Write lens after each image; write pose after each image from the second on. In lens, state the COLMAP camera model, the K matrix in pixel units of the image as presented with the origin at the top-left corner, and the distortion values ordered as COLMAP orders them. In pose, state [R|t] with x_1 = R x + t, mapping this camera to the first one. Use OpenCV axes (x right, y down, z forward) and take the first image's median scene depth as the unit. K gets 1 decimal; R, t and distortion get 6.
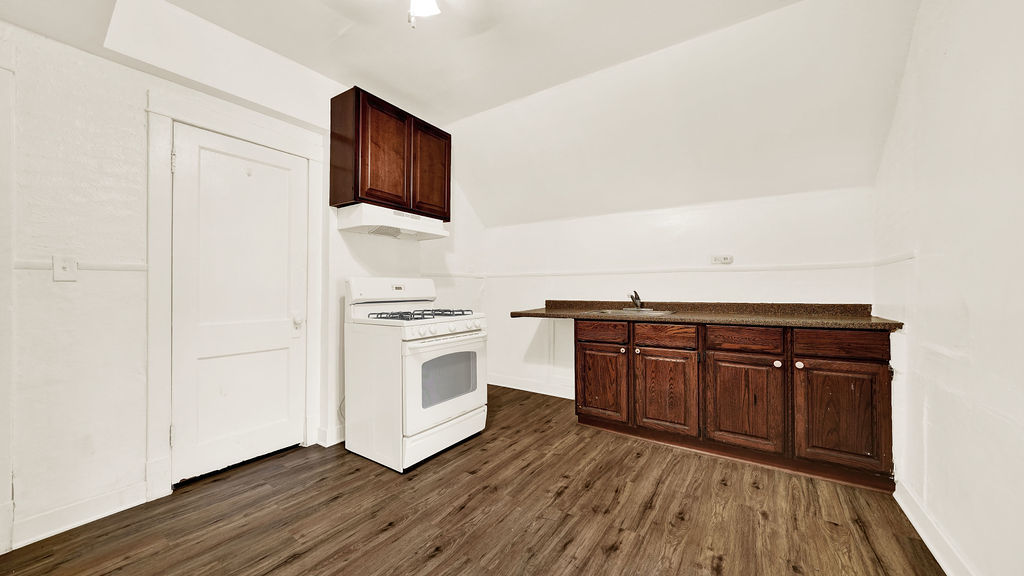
lens RADIAL K [[358.5, 0, 518.8], [0, 358.5, 283.7], [0, 0, 1]] dist [-0.014196, 0.000047]
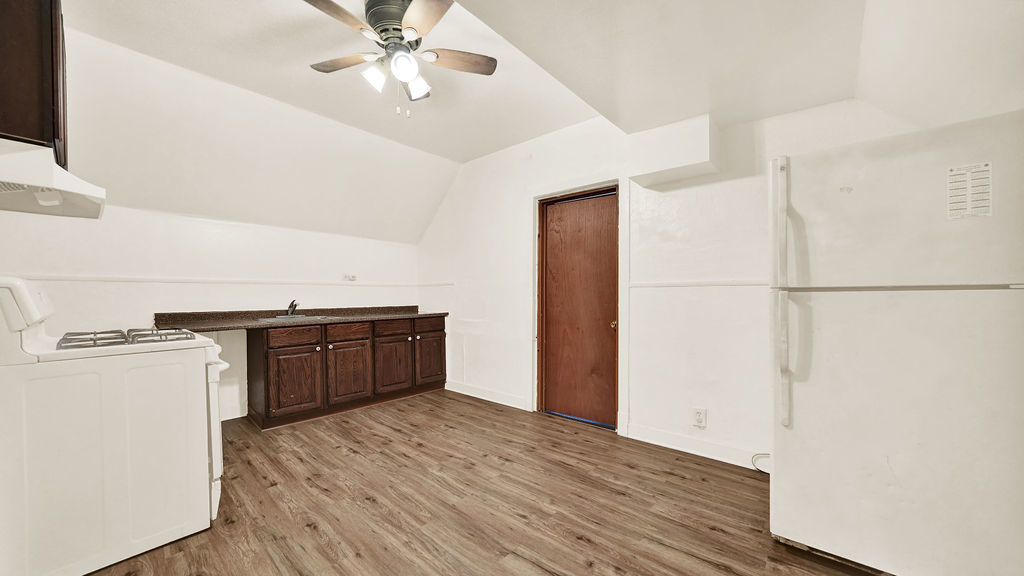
lens RADIAL K [[358.5, 0, 520.7], [0, 358.5, 297.7], [0, 0, 1]] dist [-0.014196, 0.000047]
pose [[0.122276, -0.003181, 0.992491, -0.959097], [-0.011434, 0.999924, 0.004613, -0.001197], [-0.992430, -0.011913, 0.122231, 0.193935]]
